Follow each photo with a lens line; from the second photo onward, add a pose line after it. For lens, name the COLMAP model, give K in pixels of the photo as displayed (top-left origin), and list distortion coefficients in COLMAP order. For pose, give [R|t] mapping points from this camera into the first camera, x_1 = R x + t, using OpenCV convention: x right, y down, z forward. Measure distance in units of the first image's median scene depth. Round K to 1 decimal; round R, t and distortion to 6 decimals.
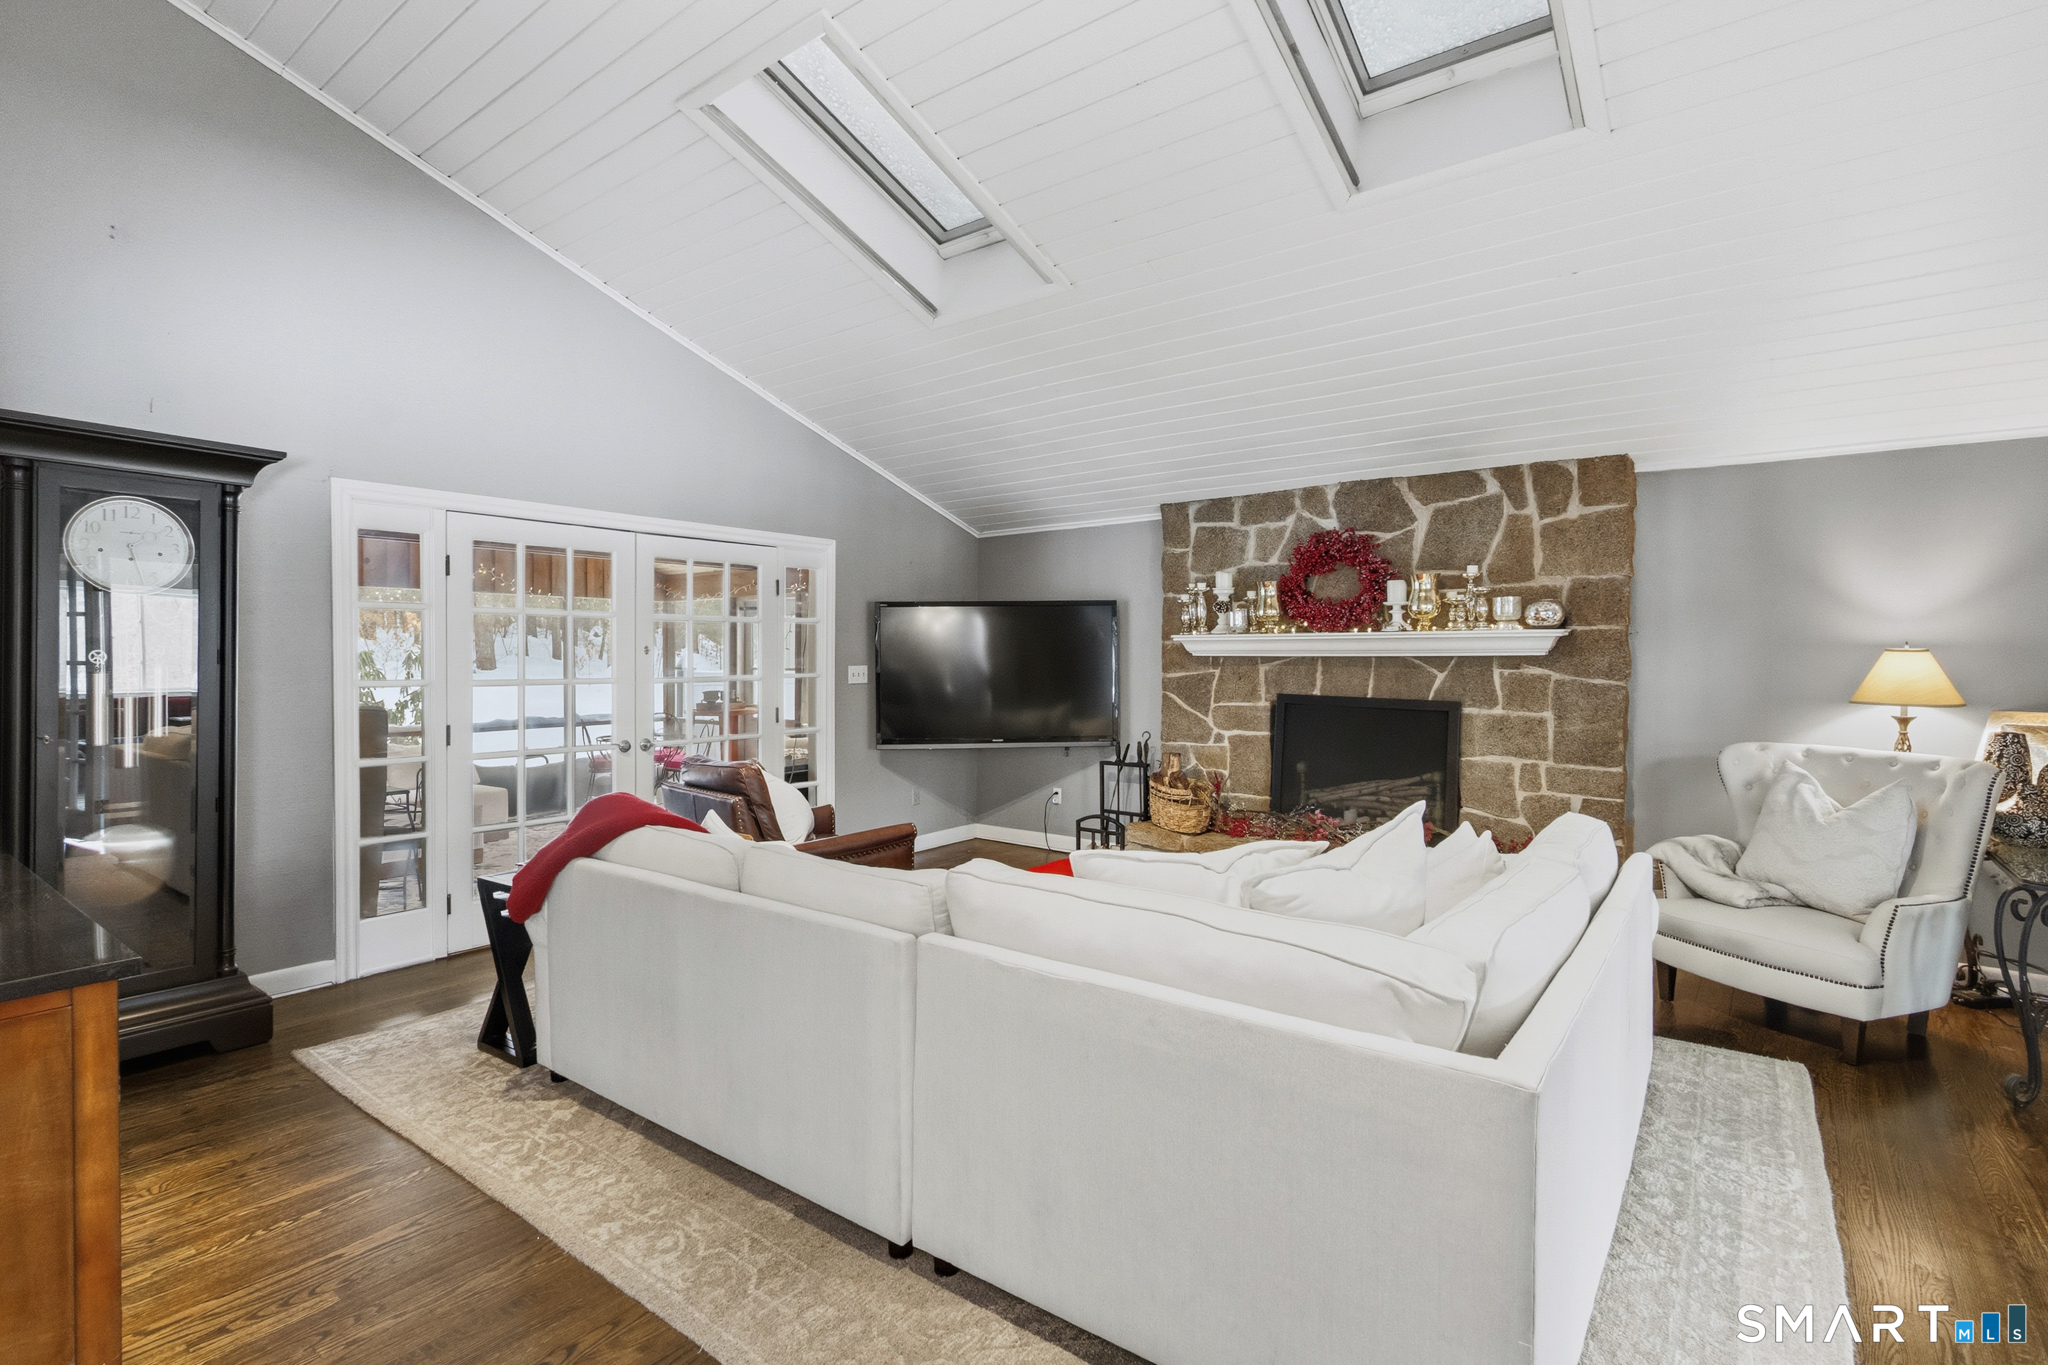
lens RADIAL K [[961.4, 0, 1020.6], [0, 961.4, 661.5], [0, 0, 1]] dist [0.000546, 0.000061]
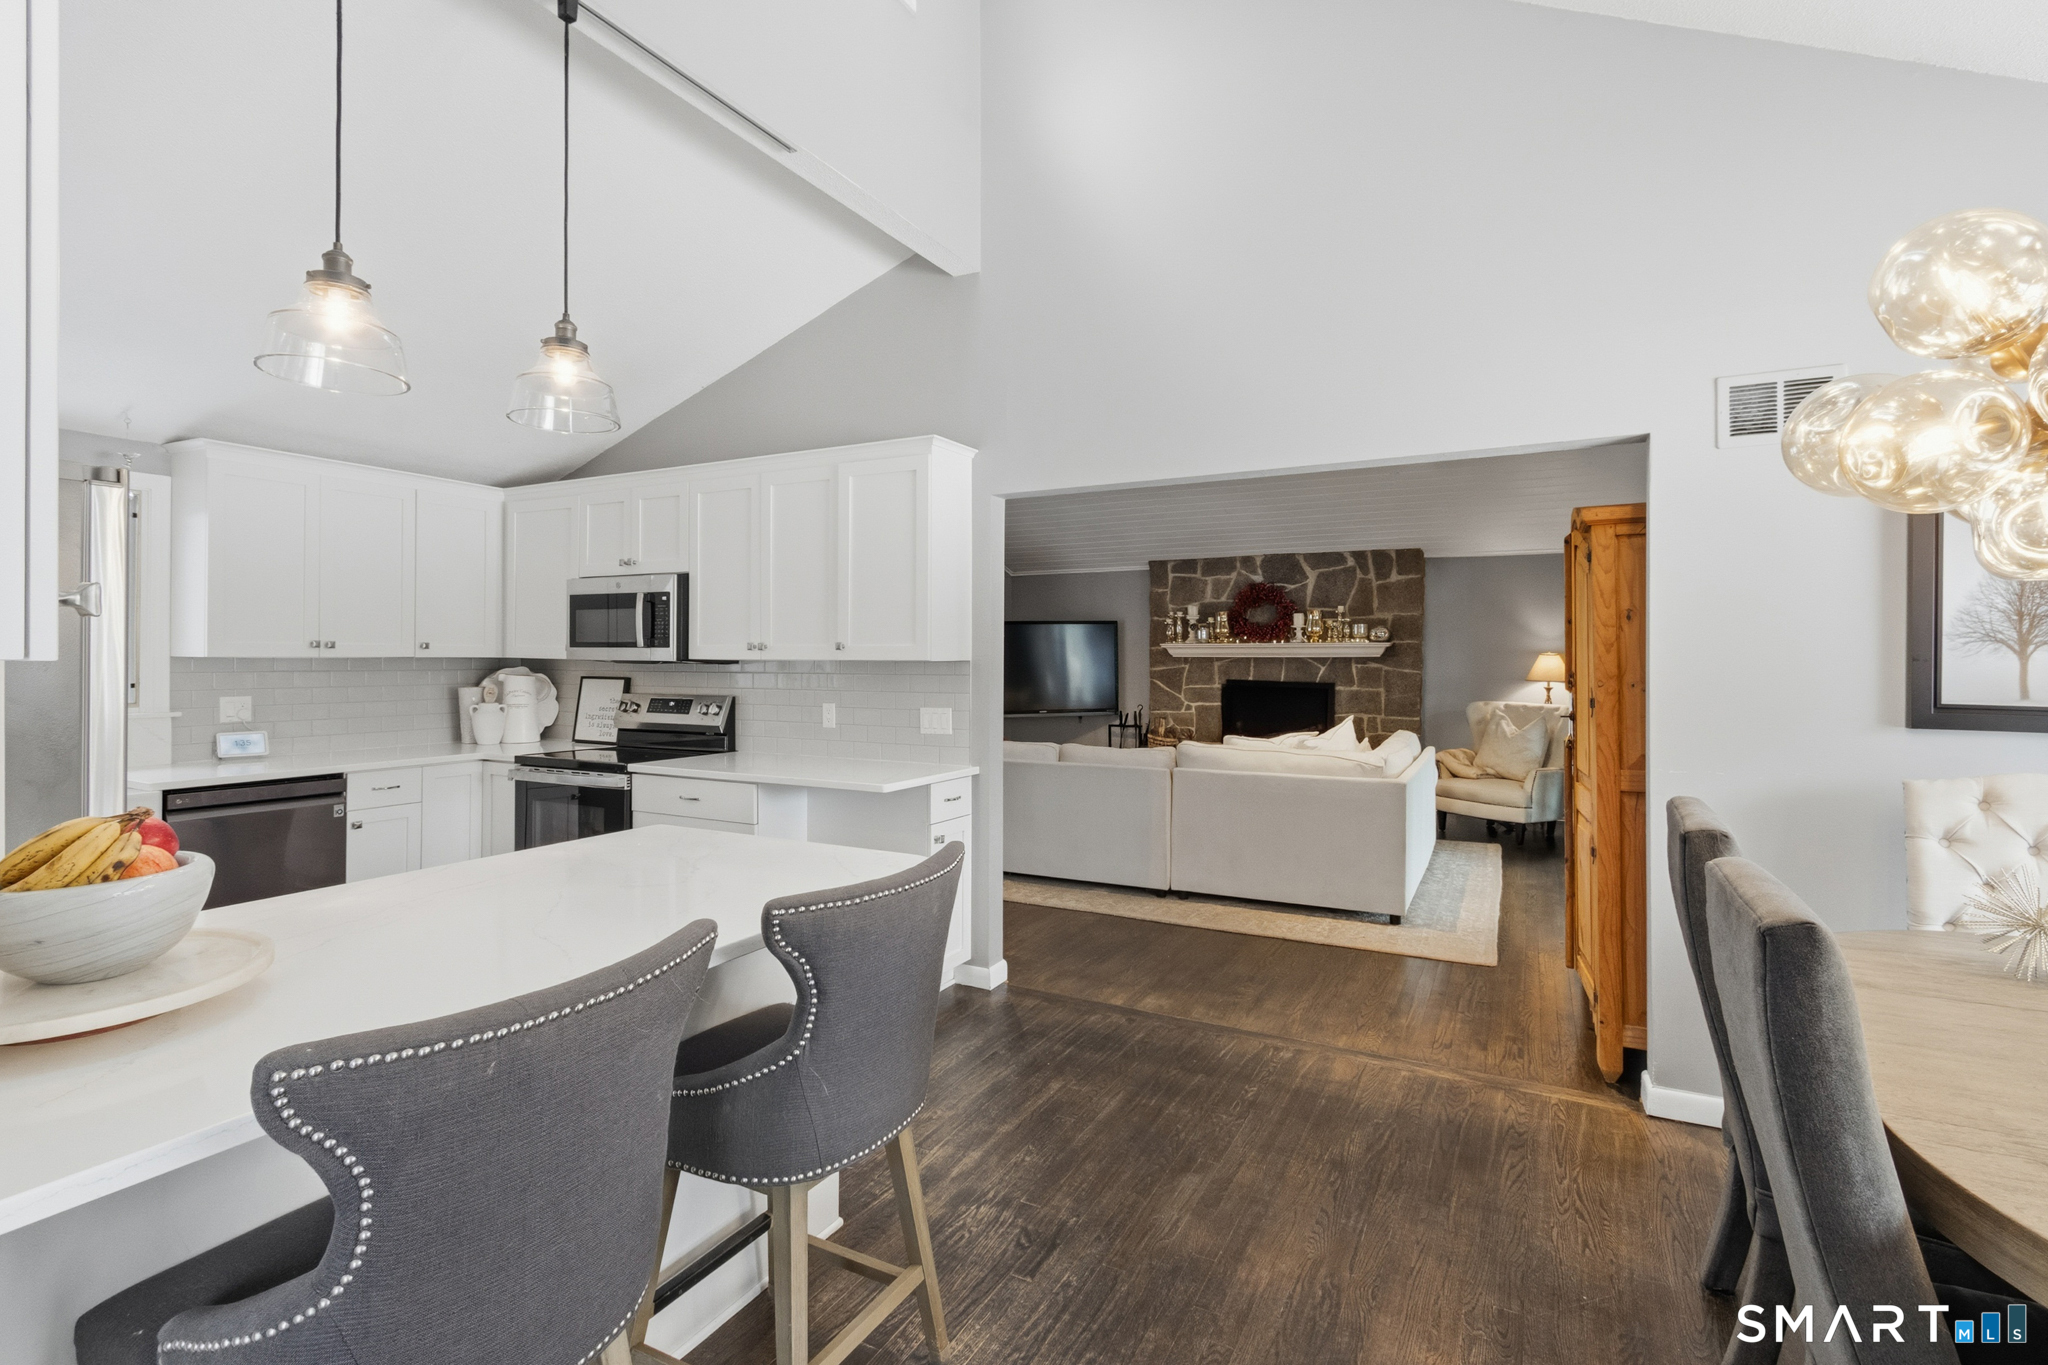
lens RADIAL K [[934.1, 0, 1015.5], [0, 934.1, 648.2], [0, 0, 1]] dist [0.001252, 0.000605]
pose [[0.987360, -0.000563, 0.158494, -0.369427], [0.002247, 0.999943, -0.010449, -0.004974], [-0.158480, 0.010673, 0.987305, -0.565138]]
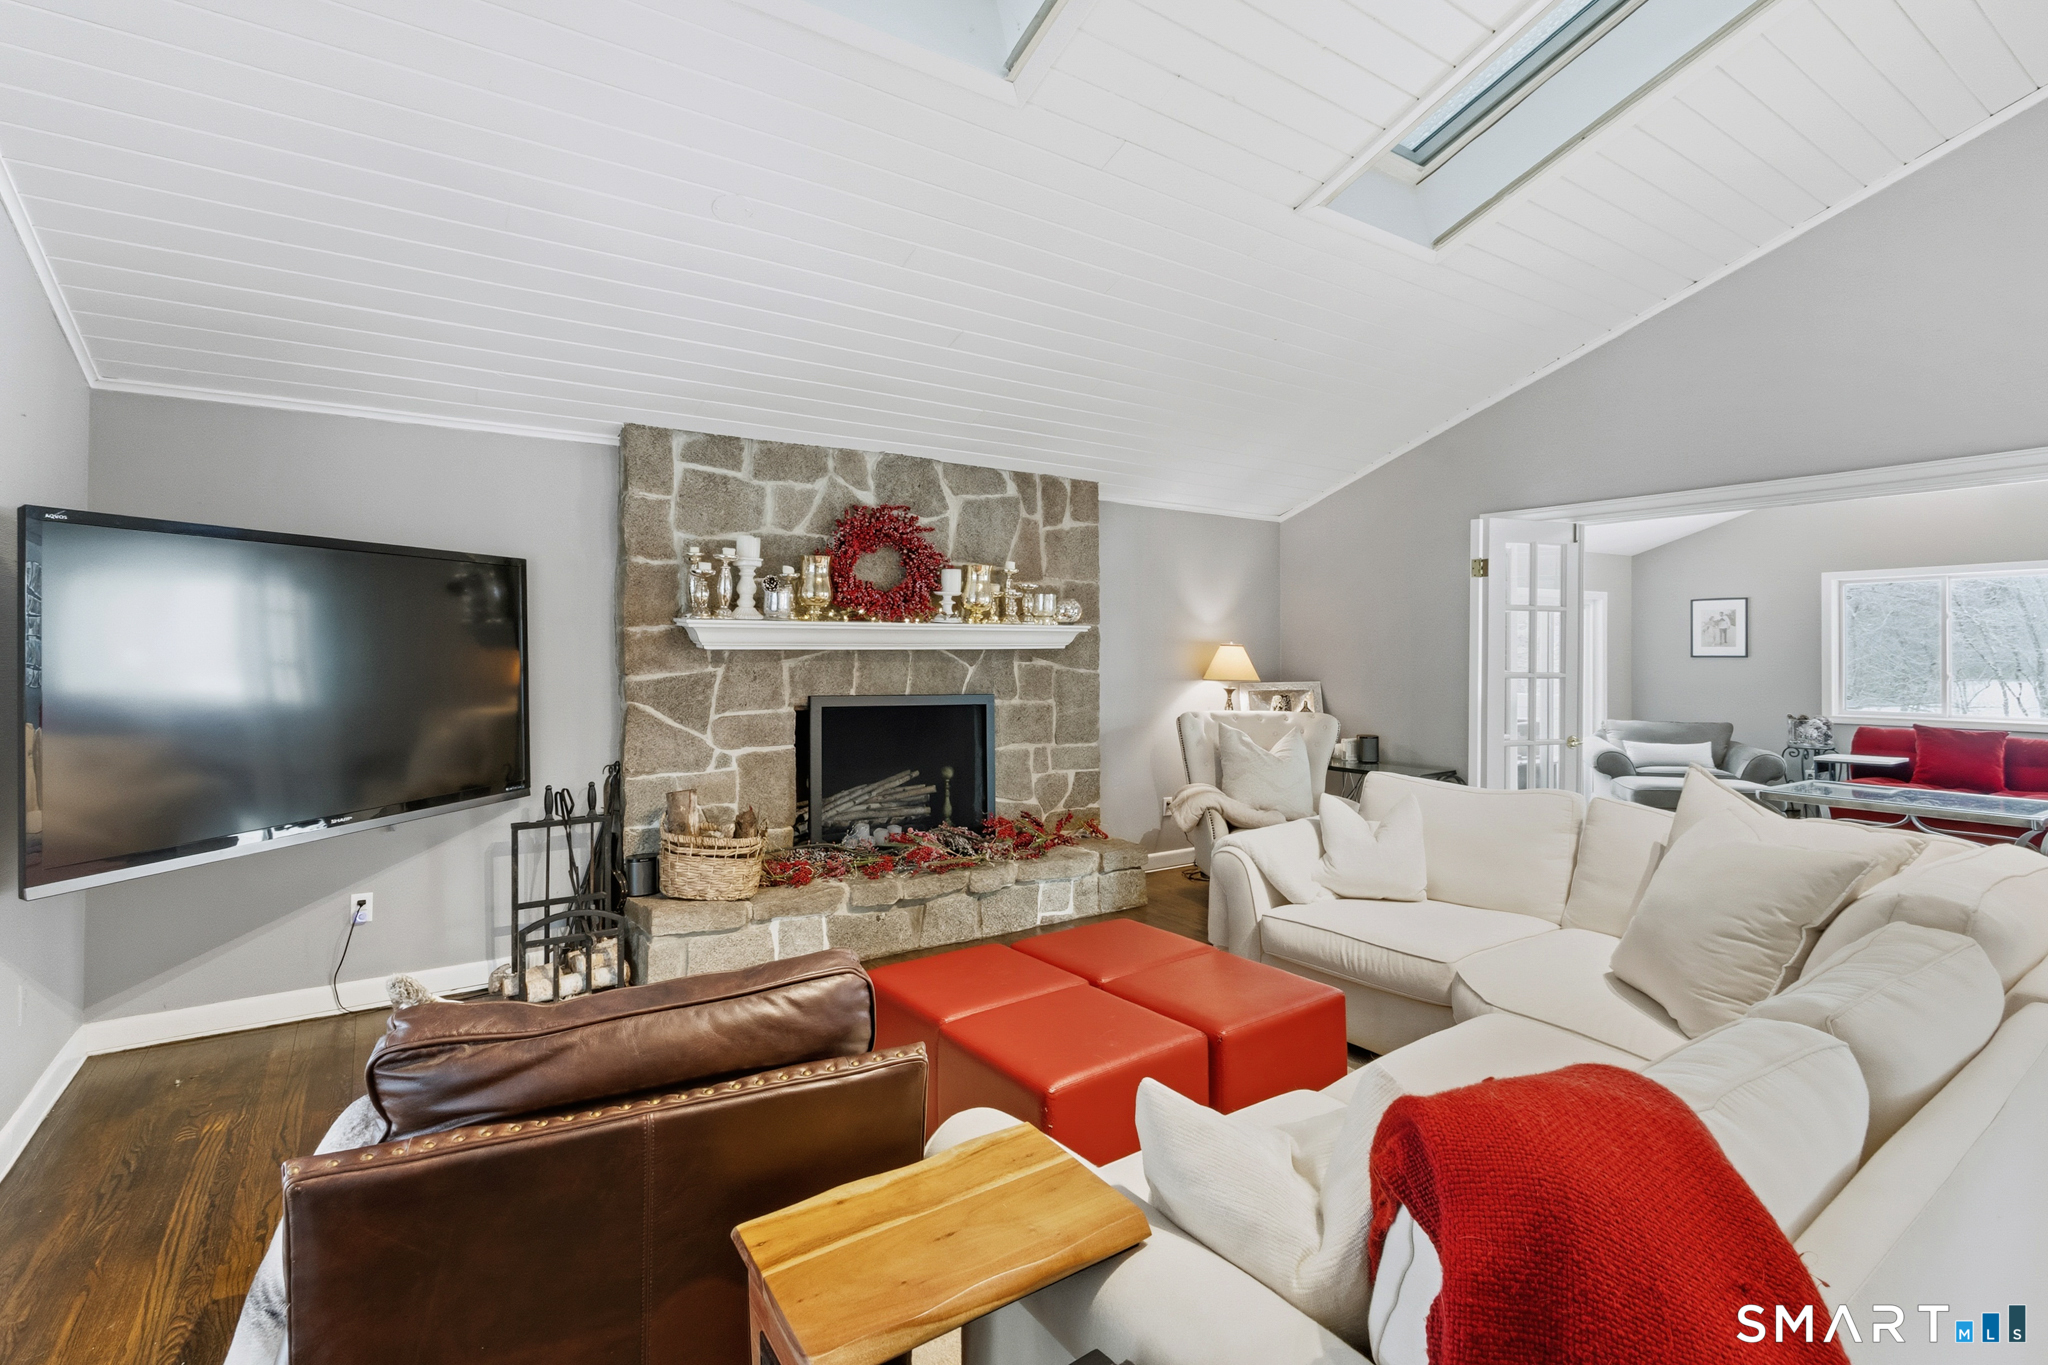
lens RADIAL K [[934.1, 0, 1015.5], [0, 934.1, 648.2], [0, 0, 1]] dist [0.001252, 0.000605]
pose [[0.322729, 0.000453, 0.946491, -0.448282], [0.006195, 0.999977, -0.002591, -0.003921], [-0.946471, 0.006699, 0.322719, 0.624964]]
